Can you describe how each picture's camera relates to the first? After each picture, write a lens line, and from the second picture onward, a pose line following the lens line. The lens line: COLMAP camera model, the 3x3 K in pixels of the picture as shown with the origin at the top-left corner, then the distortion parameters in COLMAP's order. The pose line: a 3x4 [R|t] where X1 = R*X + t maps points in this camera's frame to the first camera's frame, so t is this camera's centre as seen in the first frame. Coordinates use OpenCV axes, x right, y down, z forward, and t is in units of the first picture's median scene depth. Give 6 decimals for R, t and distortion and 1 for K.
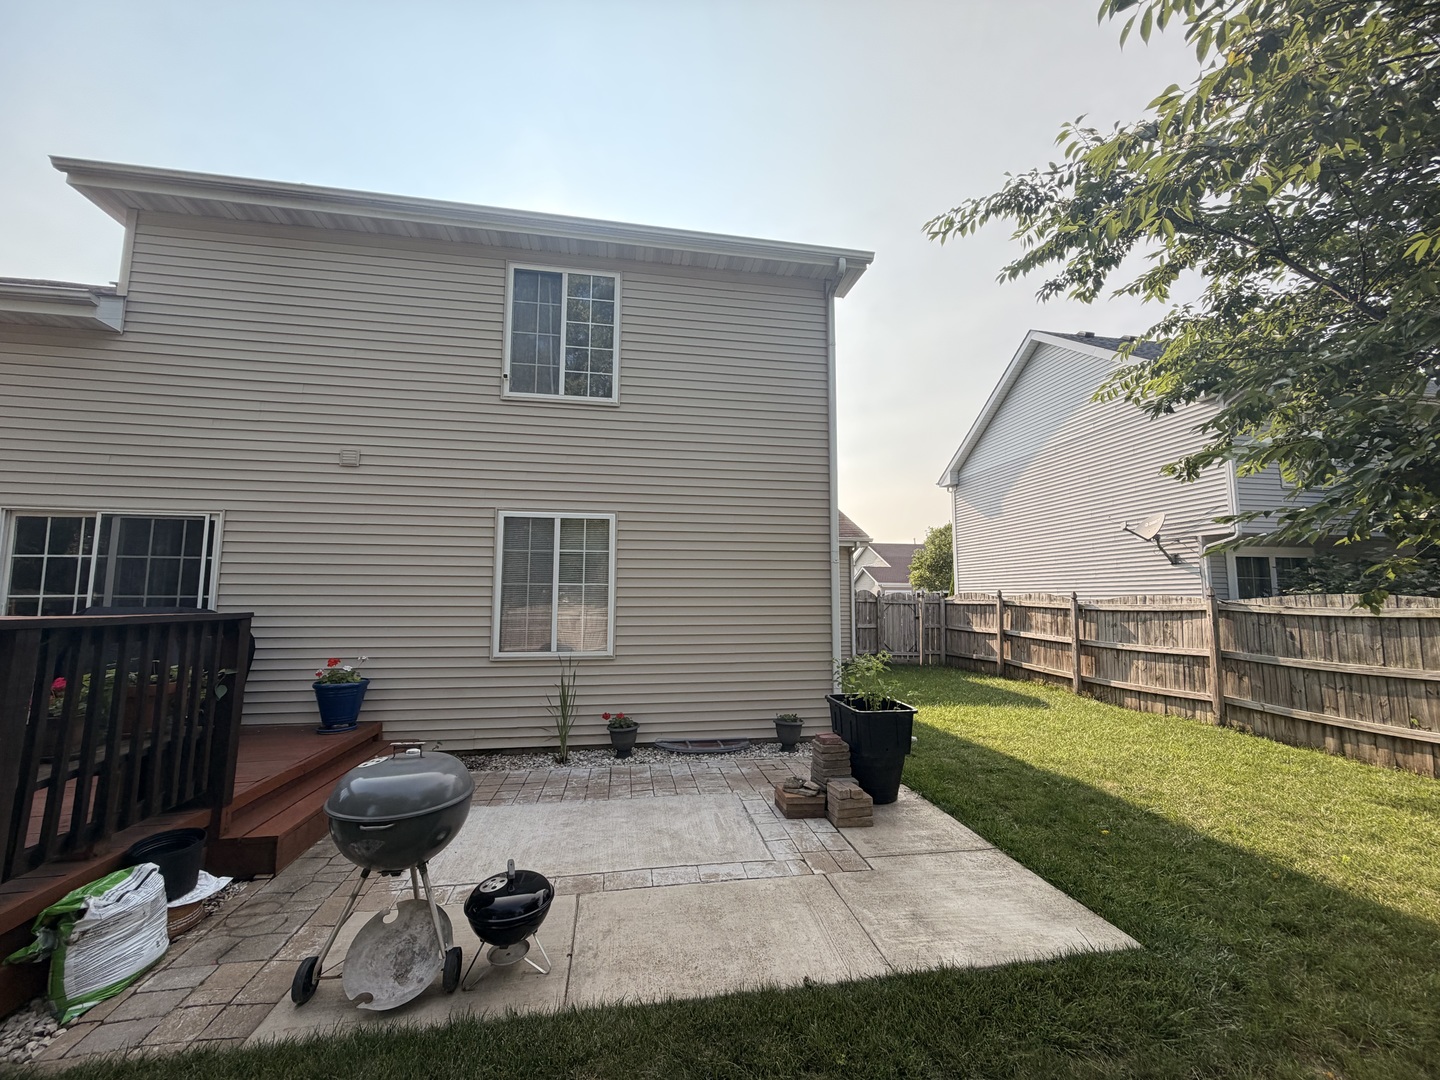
lens RADIAL K [[575.8, 0, 720.0], [0, 575.8, 540.0], [0, 0, 1]] dist [0.000584, 0.000029]
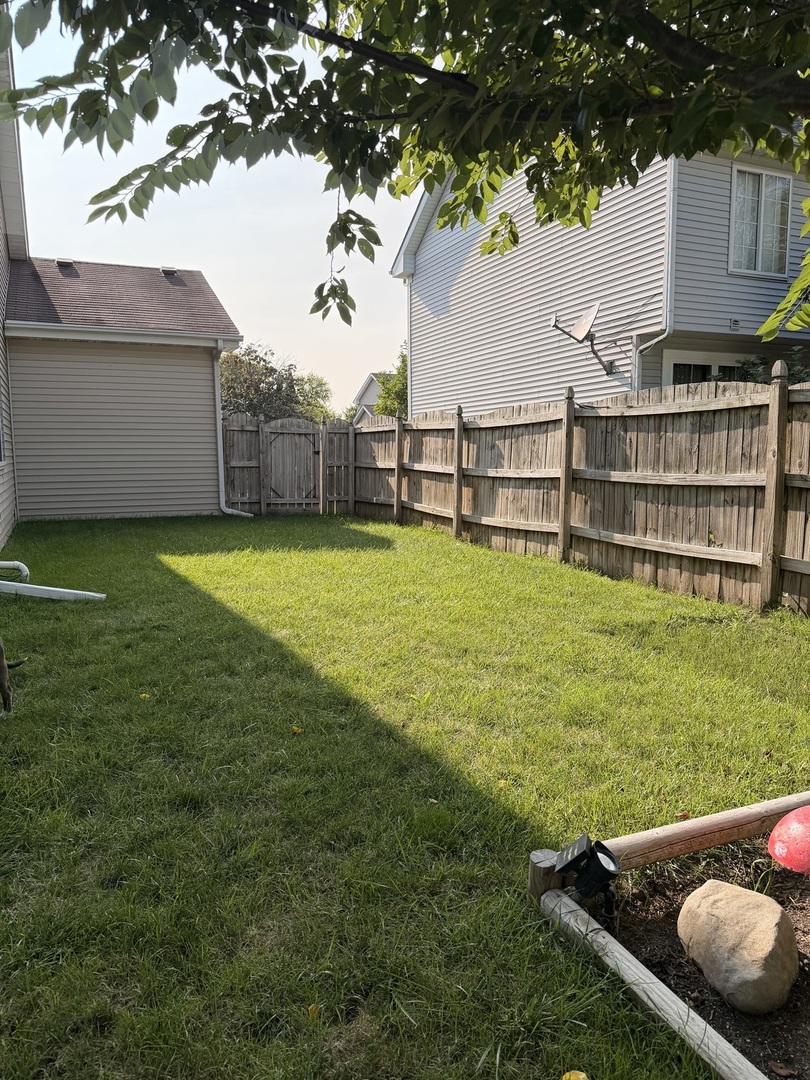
lens RADIAL K [[752.6, 0, 405.0], [0, 752.6, 540.0], [0, 0, 1]] dist [0.148294, -0.276669]
pose [[0.967289, -0.041393, 0.250278, 0.334476], [-0.013185, 0.977060, 0.212554, 0.060997], [-0.253335, -0.208901, 0.944554, 0.053094]]
